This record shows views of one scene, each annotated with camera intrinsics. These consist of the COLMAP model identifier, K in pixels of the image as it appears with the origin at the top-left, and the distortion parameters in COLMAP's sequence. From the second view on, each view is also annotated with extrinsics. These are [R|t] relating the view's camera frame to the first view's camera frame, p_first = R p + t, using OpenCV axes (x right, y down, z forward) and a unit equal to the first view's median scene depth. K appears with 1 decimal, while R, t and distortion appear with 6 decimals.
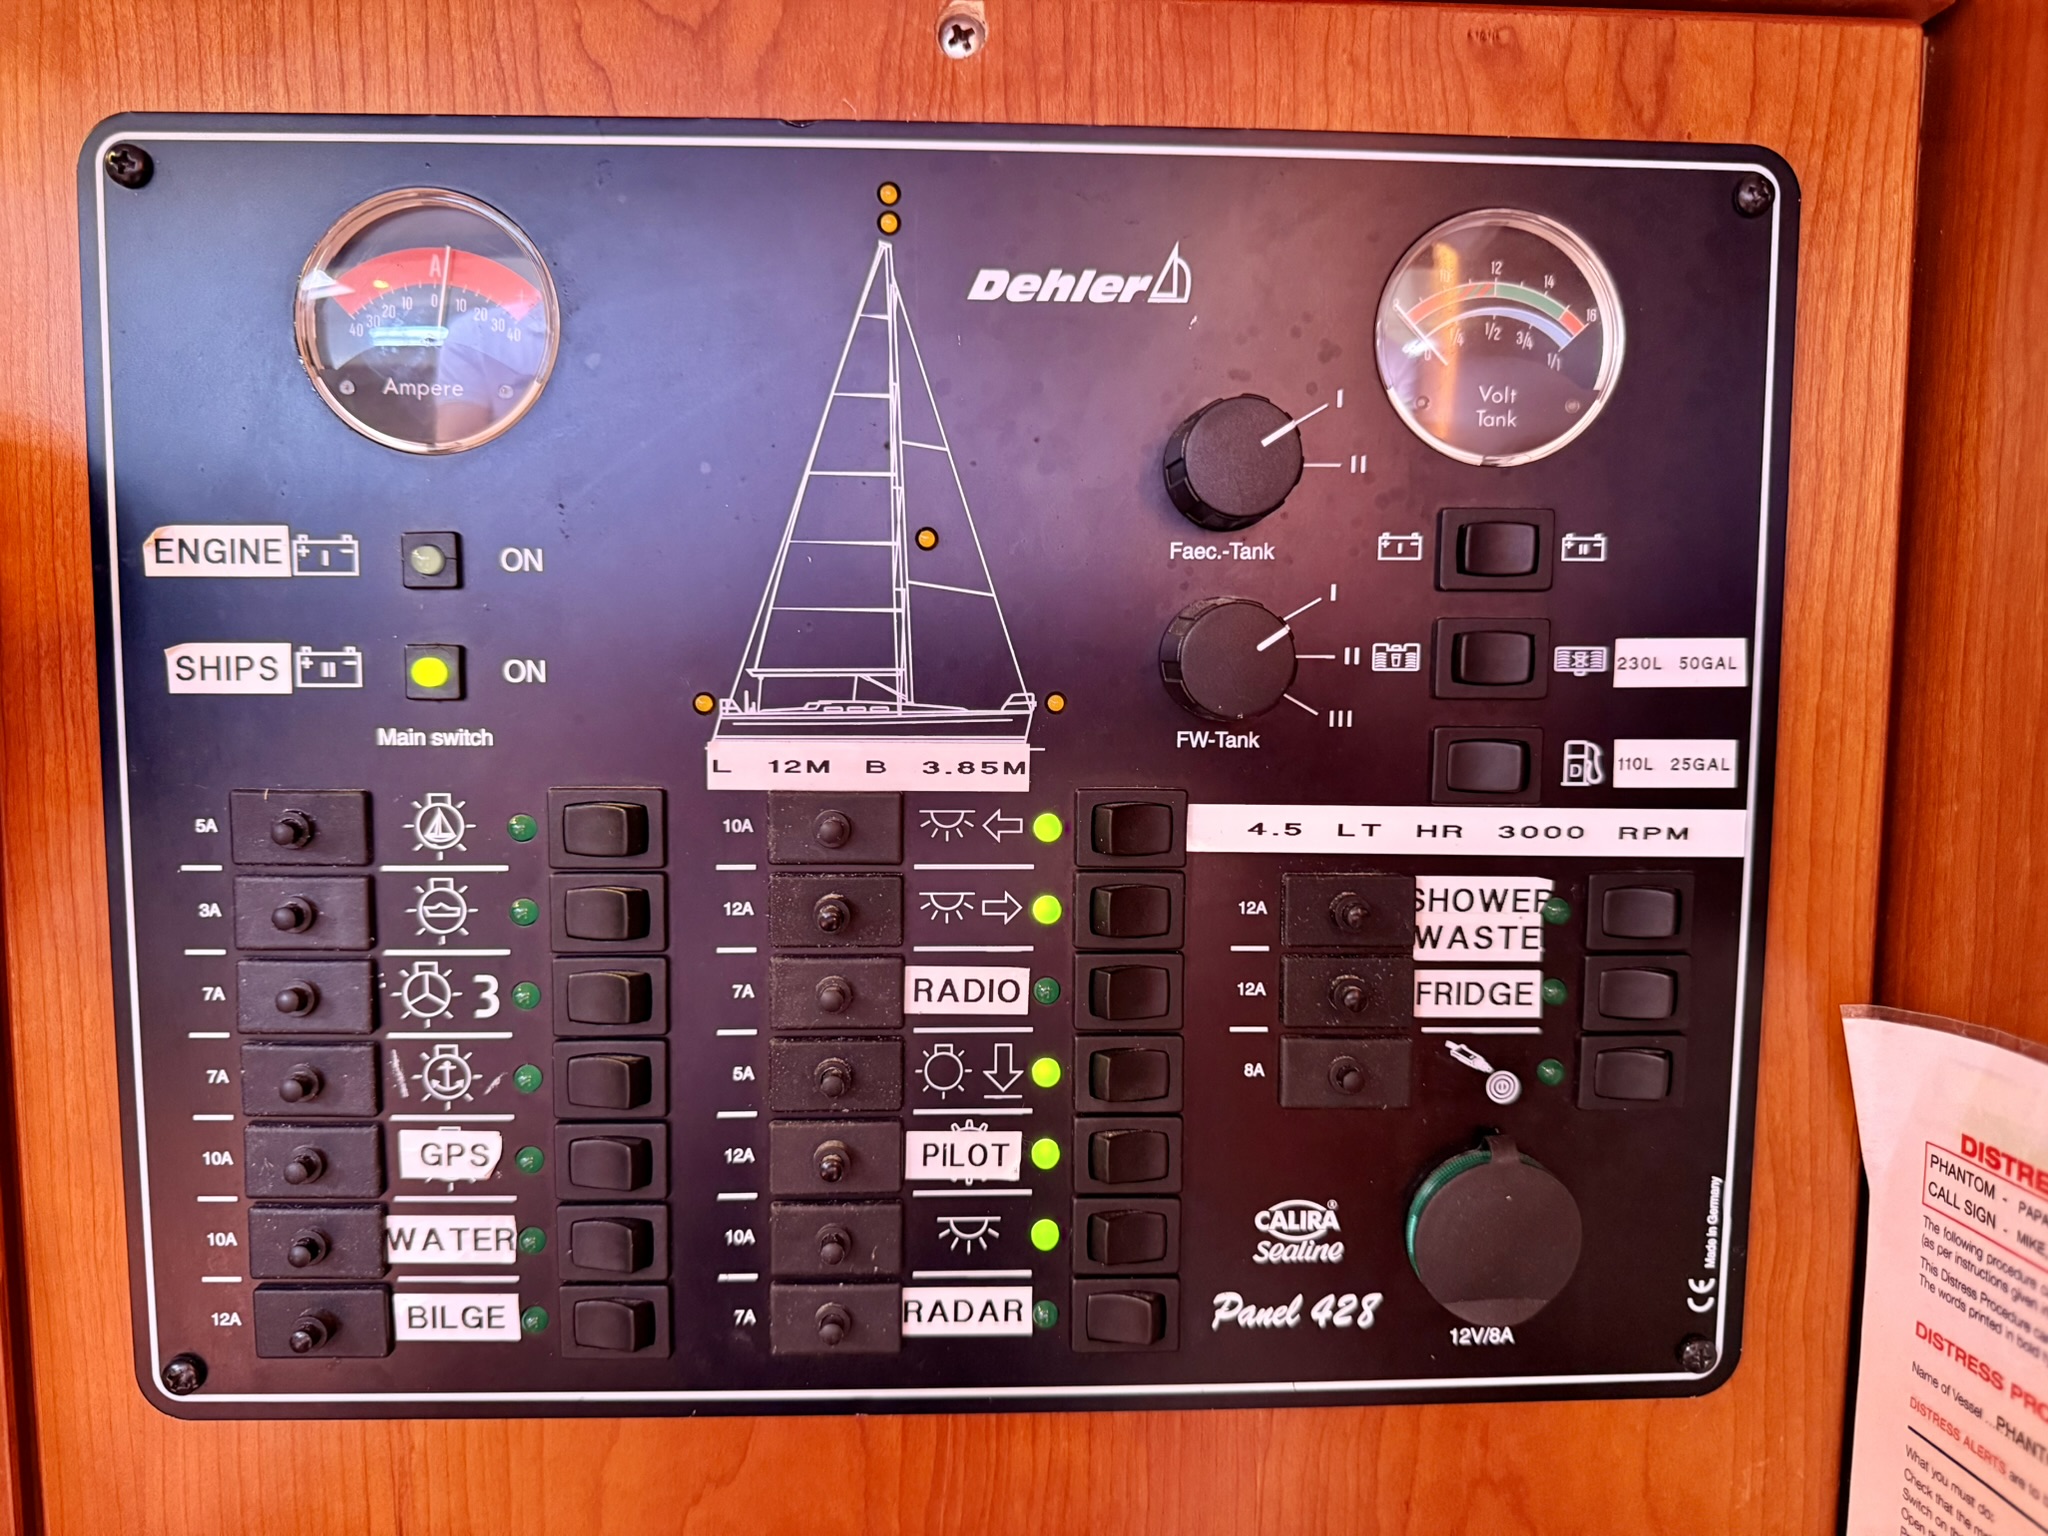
lens RADIAL K [[1492.2, 0, 1019.5], [0, 1492.2, 771.2], [0, 0, 1]] dist [-0.036863, 0.006341]
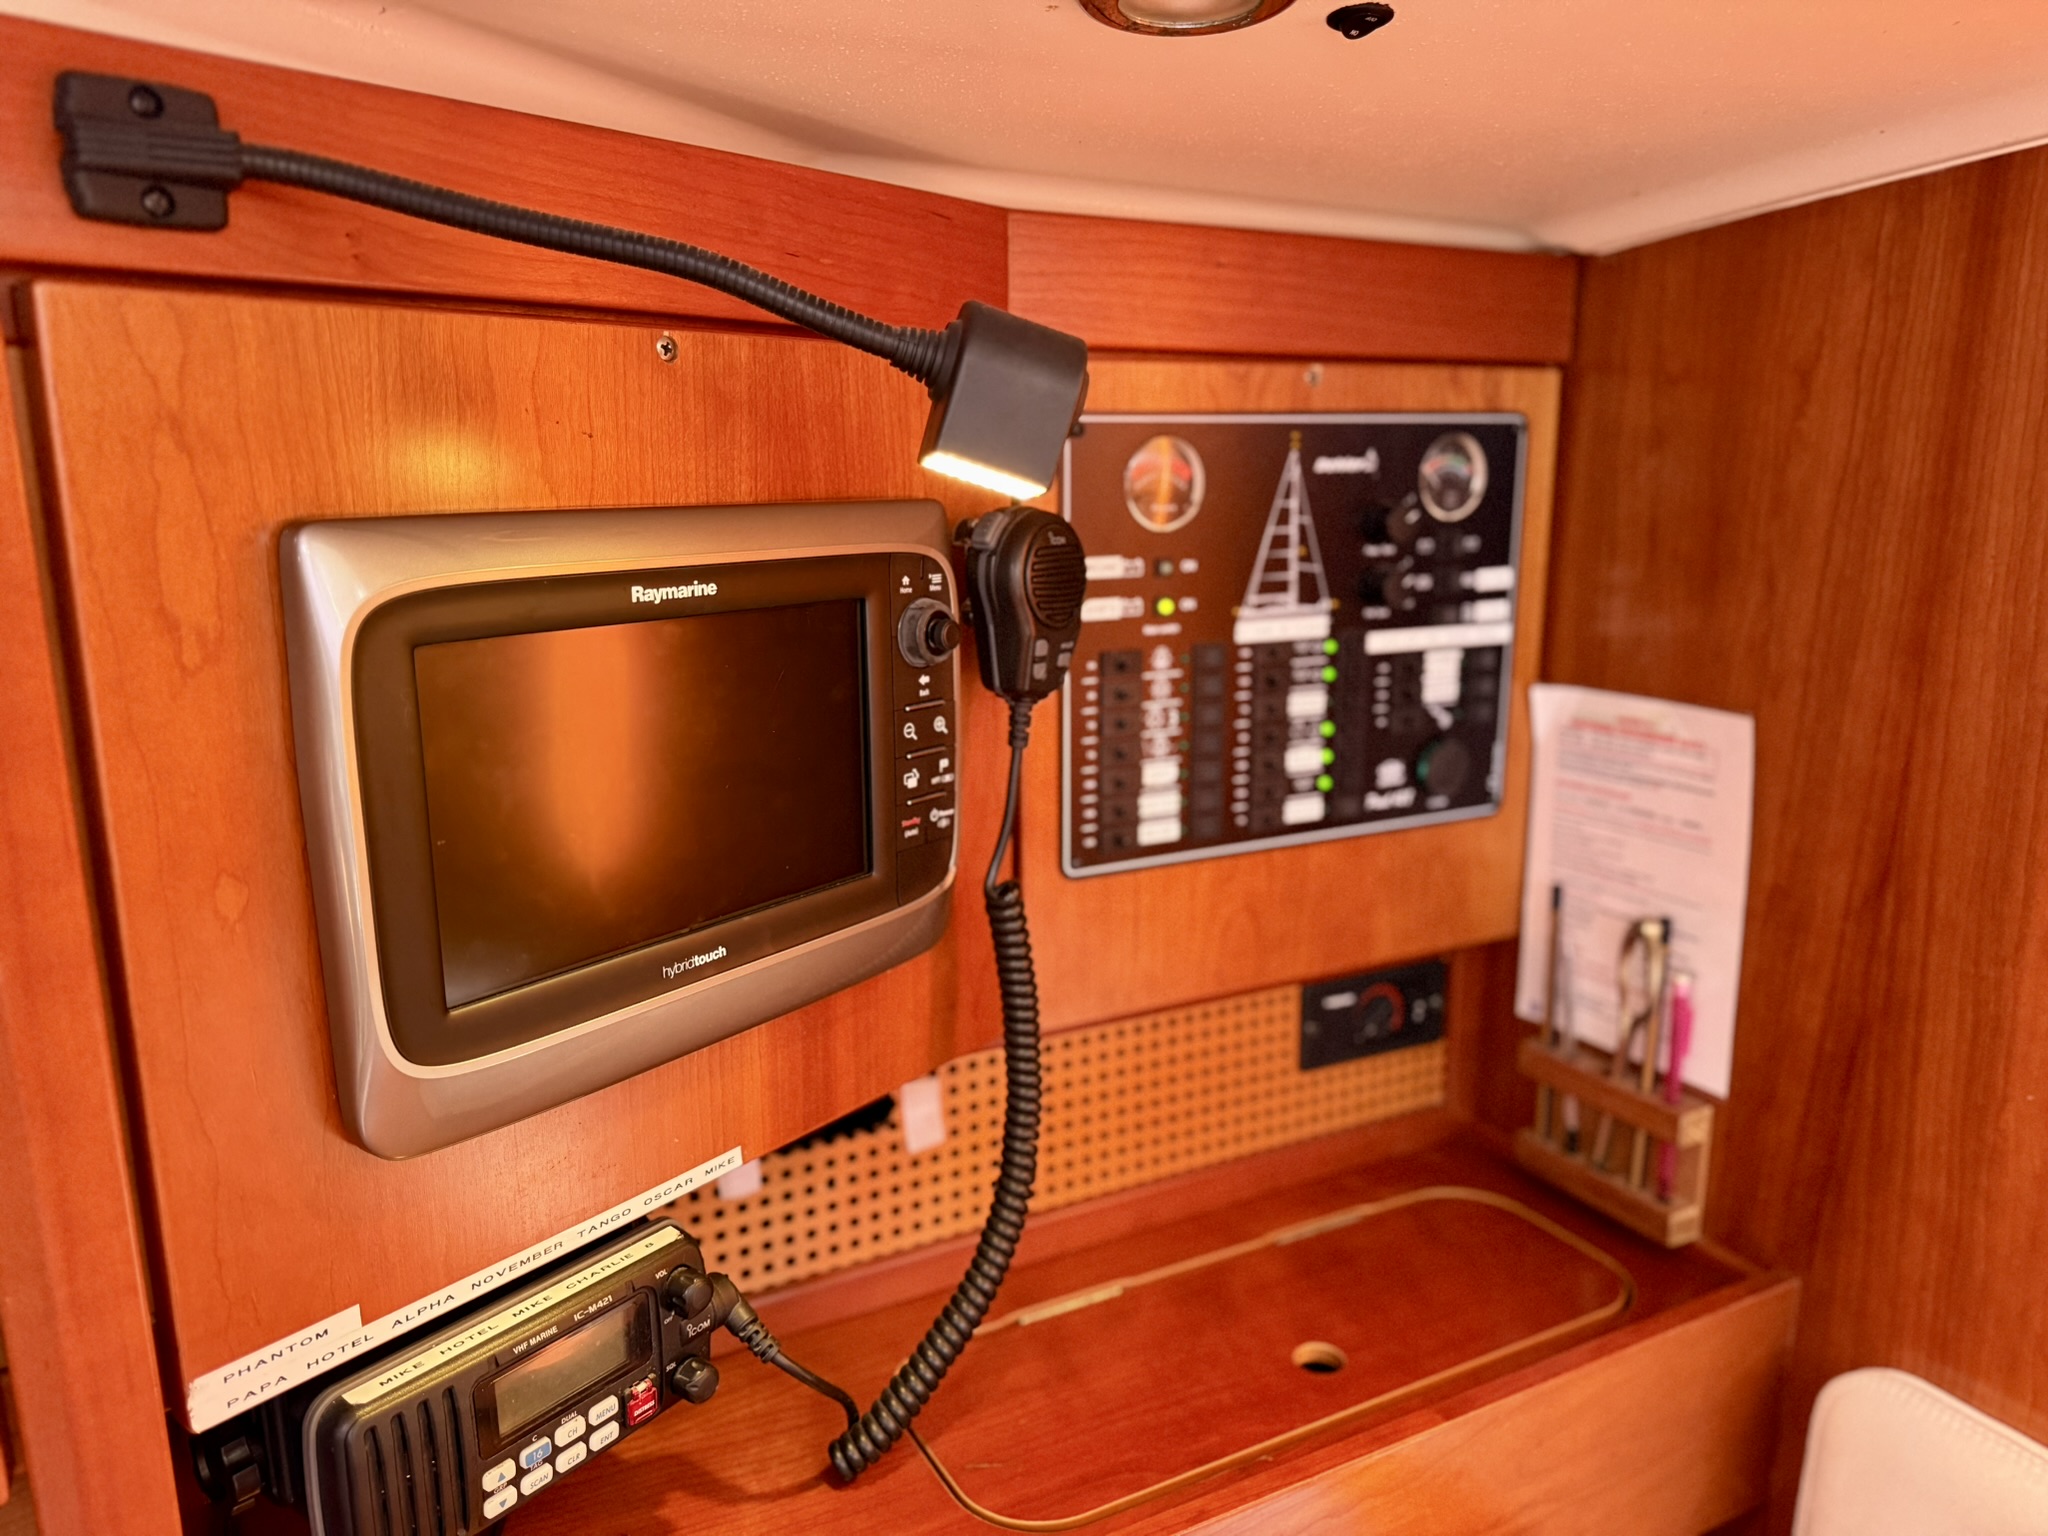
lens RADIAL K [[1471.2, 0, 1024.0], [0, 1471.2, 768.0], [0, 0, 1]] dist [0.075345, -0.097297]
pose [[0.904209, -0.101192, 0.414928, -1.782597], [0.047135, 0.989235, 0.138535, -0.158008], [-0.424480, -0.105707, 0.899245, -1.429275]]
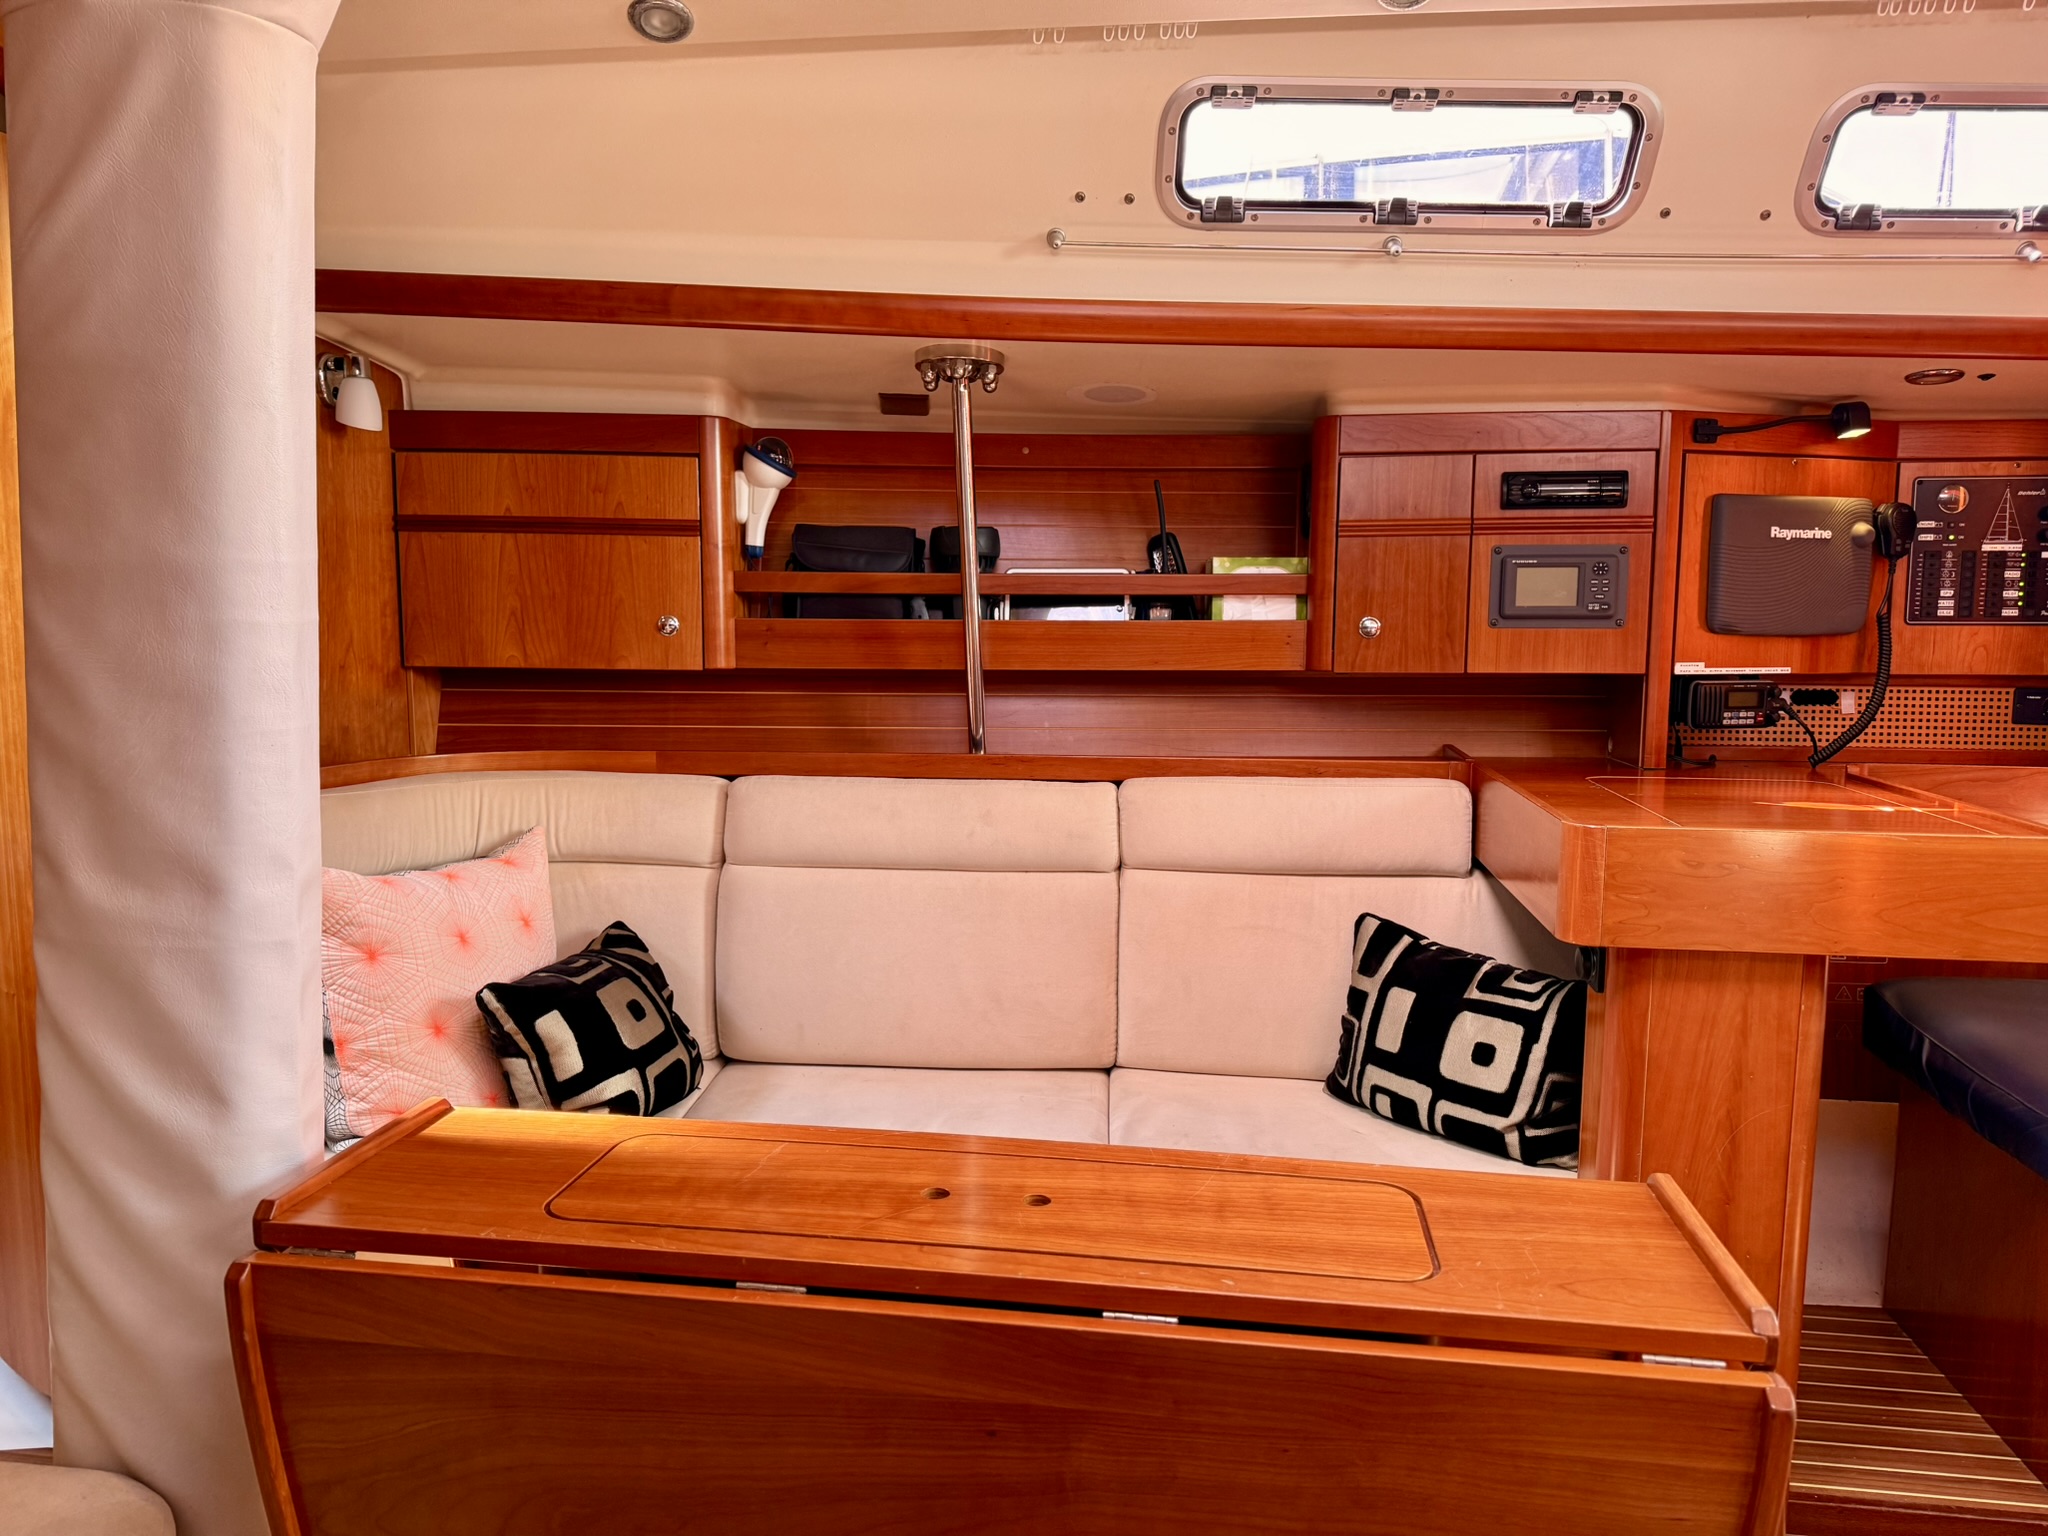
lens RADIAL K [[1447.4, 0, 1031.4], [0, 1447.4, 771.9], [0, 0, 1]] dist [0.034846, -0.038877]
pose [[0.982983, 0.014579, -0.183120, -4.064813], [-0.010946, 0.999723, 0.020834, 1.181783], [0.183373, -0.018475, 0.982870, -8.391259]]
